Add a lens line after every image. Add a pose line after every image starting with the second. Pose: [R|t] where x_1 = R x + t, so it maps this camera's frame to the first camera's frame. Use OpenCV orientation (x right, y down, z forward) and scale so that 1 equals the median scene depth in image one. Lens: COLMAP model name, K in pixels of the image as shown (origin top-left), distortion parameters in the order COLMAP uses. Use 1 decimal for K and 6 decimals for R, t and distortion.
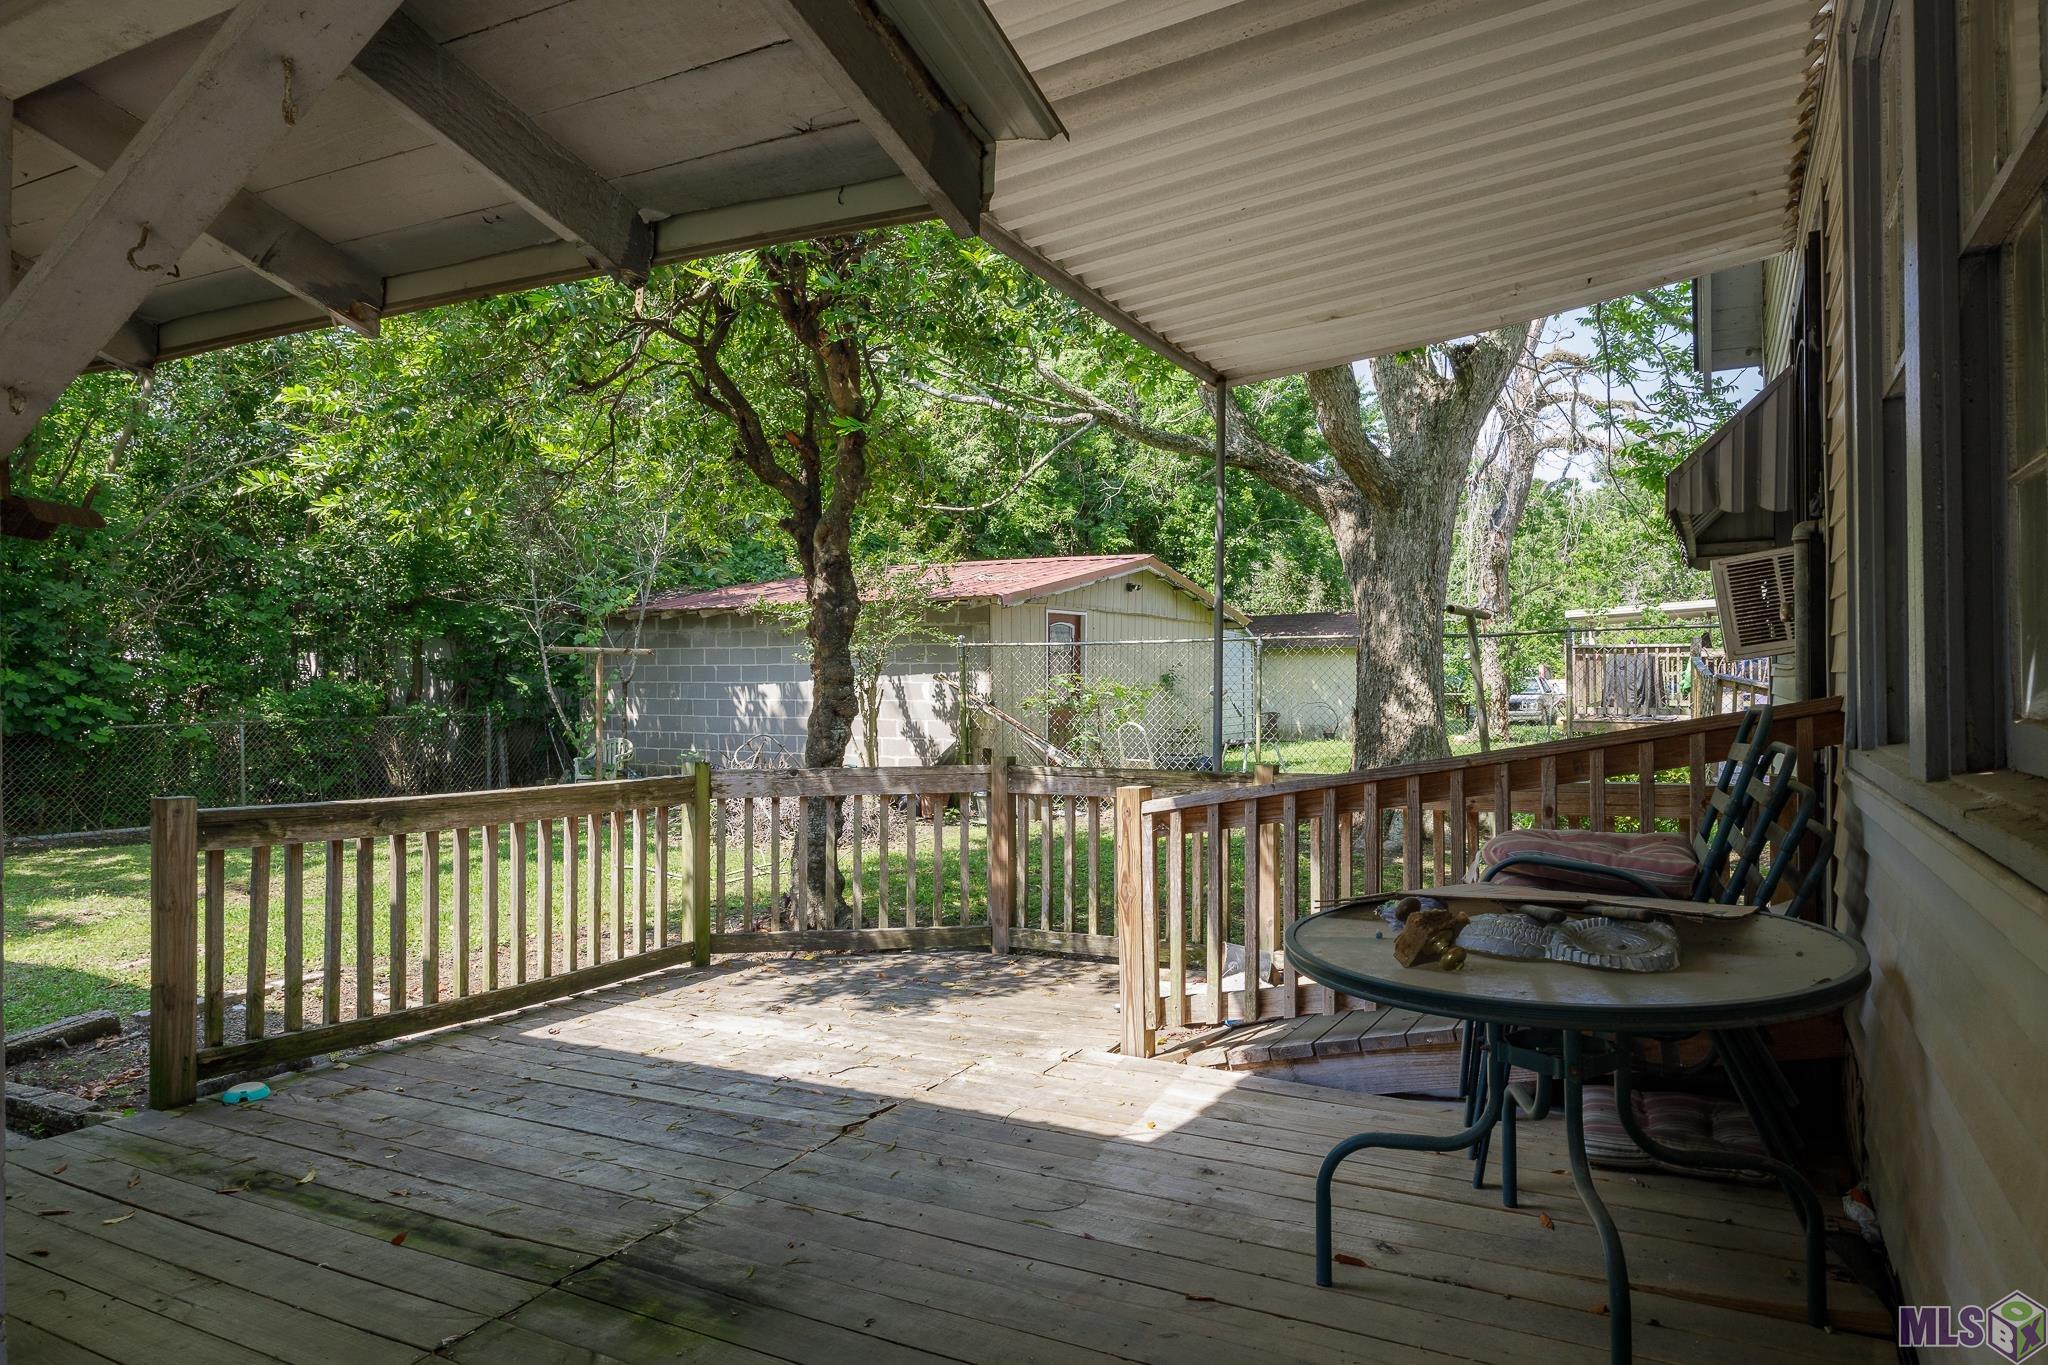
lens RADIAL K [[1254.3, 0, 1017.2], [0, 1254.3, 637.9], [0, 0, 1]] dist [-0.001257, -0.000963]
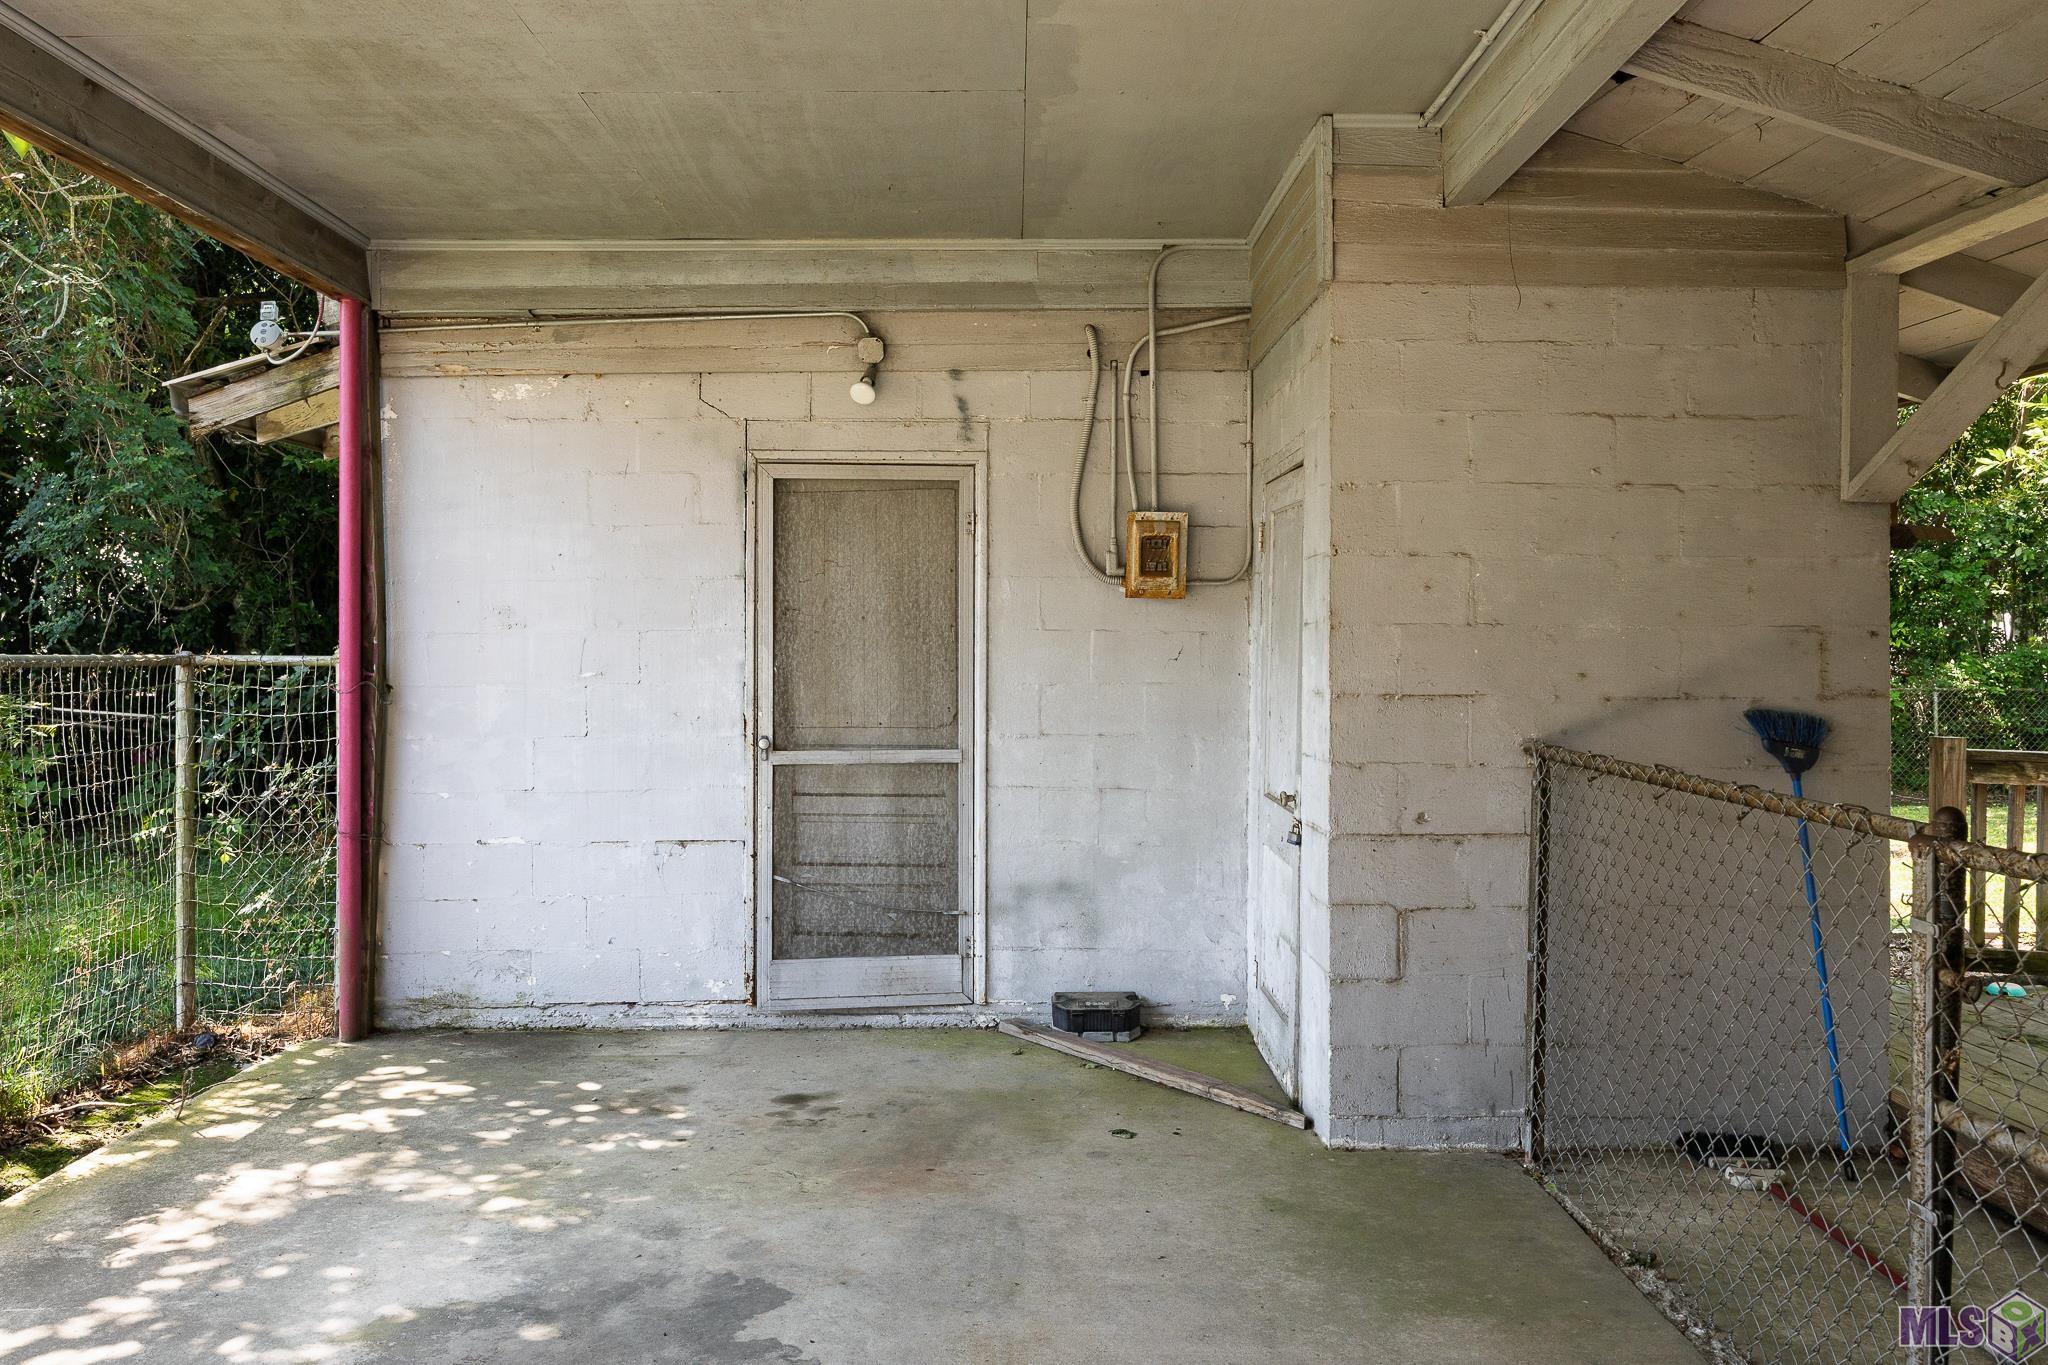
lens RADIAL K [[1584.1, 0, 1022.5], [0, 1584.1, 671.9], [0, 0, 1]] dist [0.002122, 0.001300]
pose [[0.495428, 0.014816, -0.868522, 0.074389], [0.028022, 0.999062, 0.033028, -0.004444], [0.868197, -0.040701, 0.494548, -0.181551]]
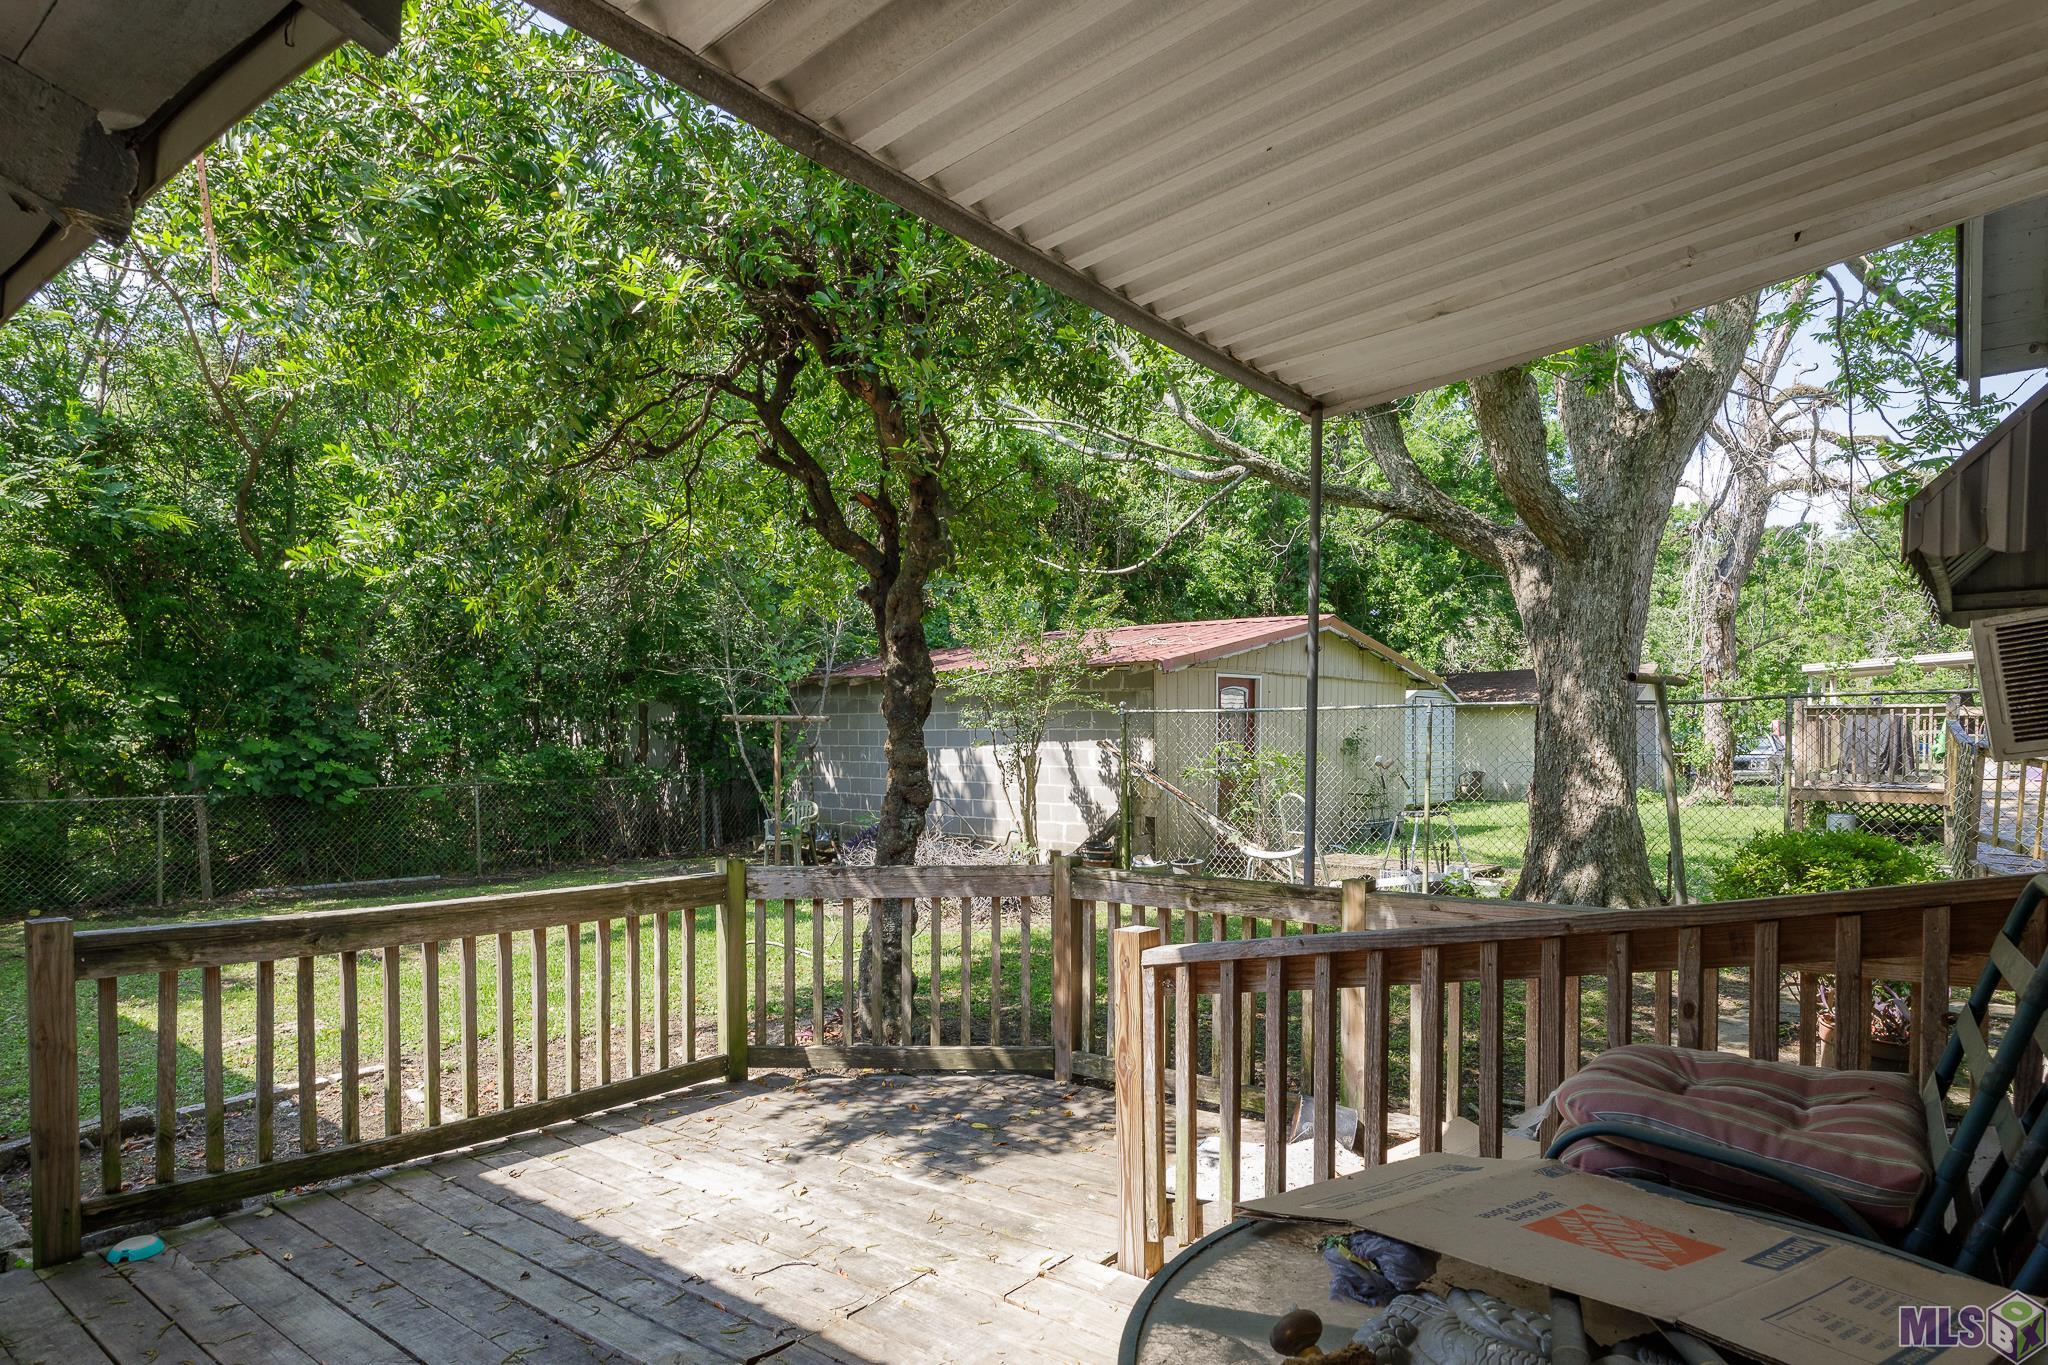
lens RADIAL K [[1205.3, 0, 1029.0], [0, 1205.3, 755.8], [0, 0, 1]] dist [-0.001336, -0.002303]
pose [[0.987374, -0.000185, -0.158404, 0.051477], [0.007825, 0.998836, 0.047604, -0.008524], [0.158211, -0.048243, 0.986226, 0.091744]]
